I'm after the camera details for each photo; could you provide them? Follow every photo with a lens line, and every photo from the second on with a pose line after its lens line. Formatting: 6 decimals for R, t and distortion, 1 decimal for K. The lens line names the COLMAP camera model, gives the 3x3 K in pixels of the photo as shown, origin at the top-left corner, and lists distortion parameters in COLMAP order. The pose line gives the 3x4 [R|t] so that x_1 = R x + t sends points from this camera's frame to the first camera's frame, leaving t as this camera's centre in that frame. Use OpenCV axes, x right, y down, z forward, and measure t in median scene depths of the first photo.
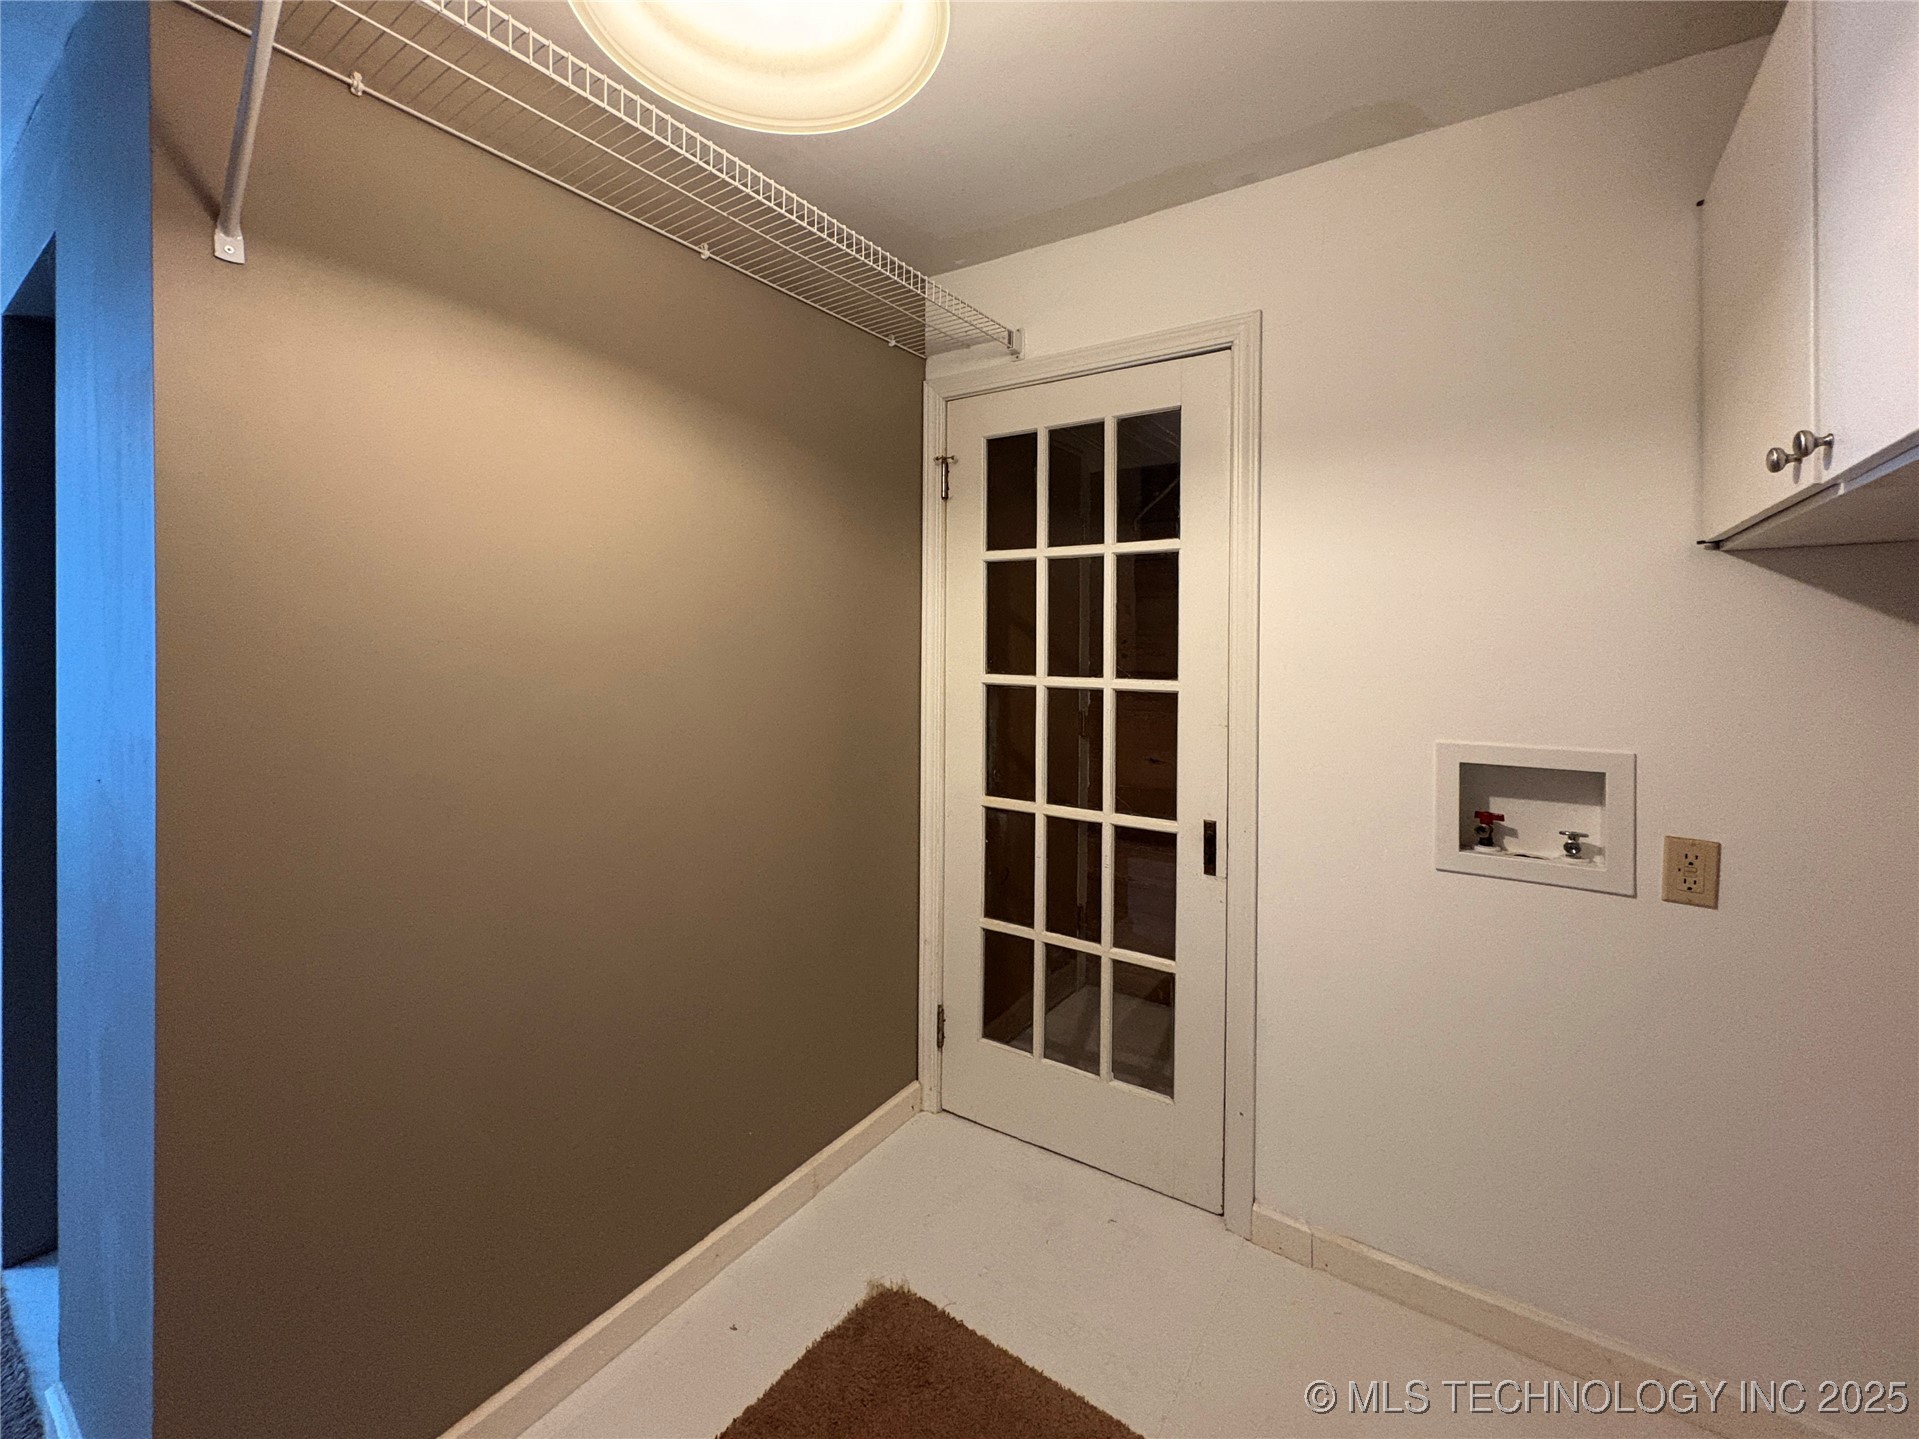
lens RADIAL K [[782.7, 0, 979.4], [0, 782.7, 645.6], [0, 0, 1]] dist [-0.000214, 0.000410]
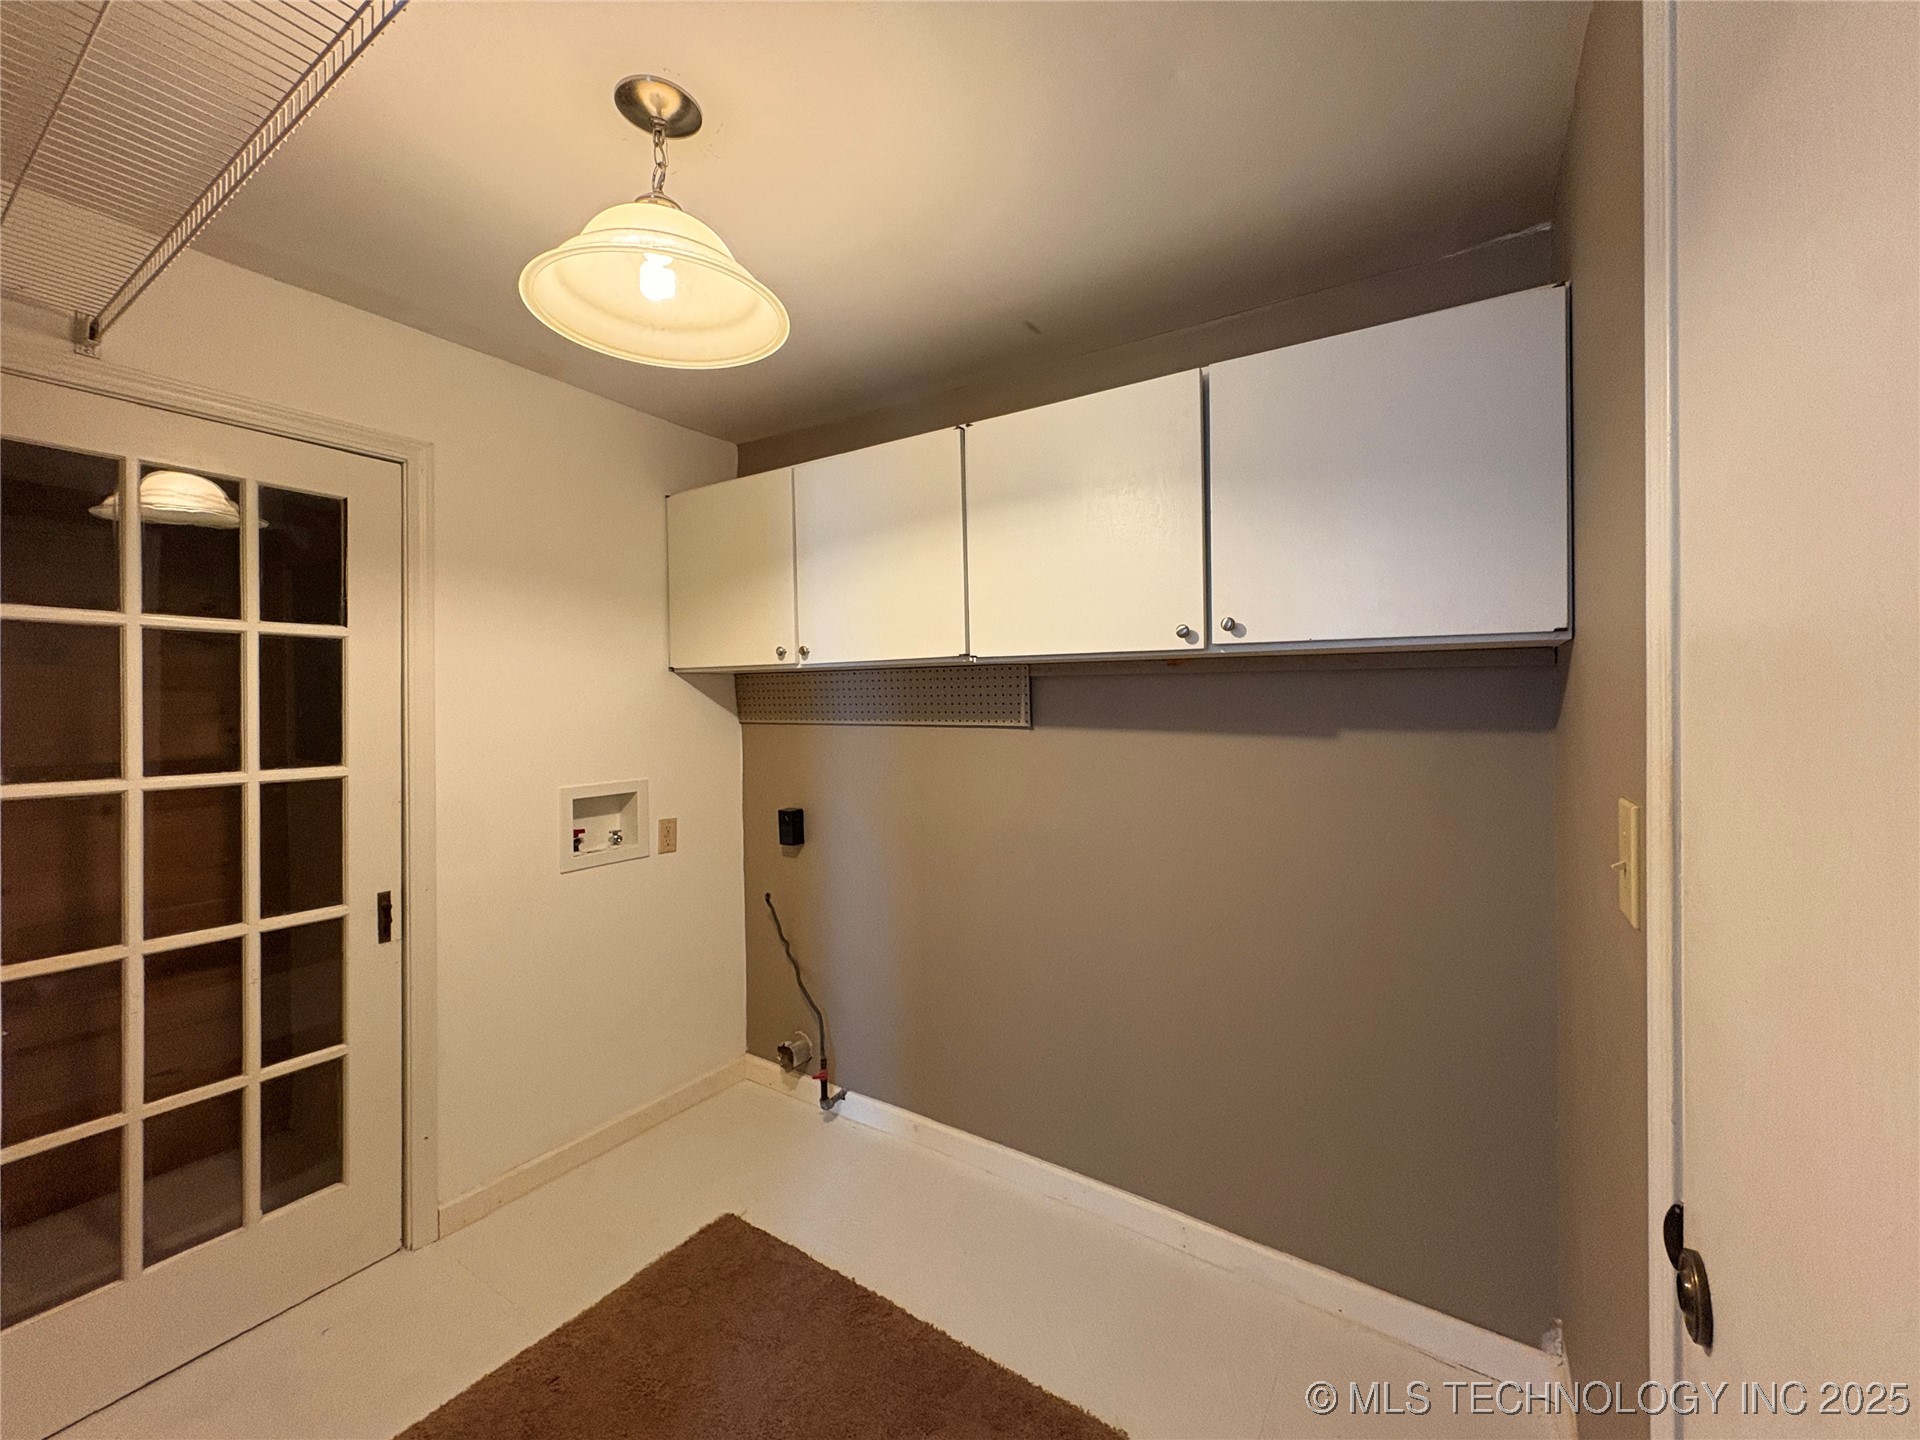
lens RADIAL K [[783.1, 0, 956.5], [0, 783.1, 707.1], [0, 0, 1]] dist [-0.000214, 0.000410]
pose [[-0.012211, -0.005166, 0.999912, -0.779699], [0.021574, 0.999753, 0.005429, -0.019806], [-0.999693, 0.021639, -0.012096, 0.215763]]
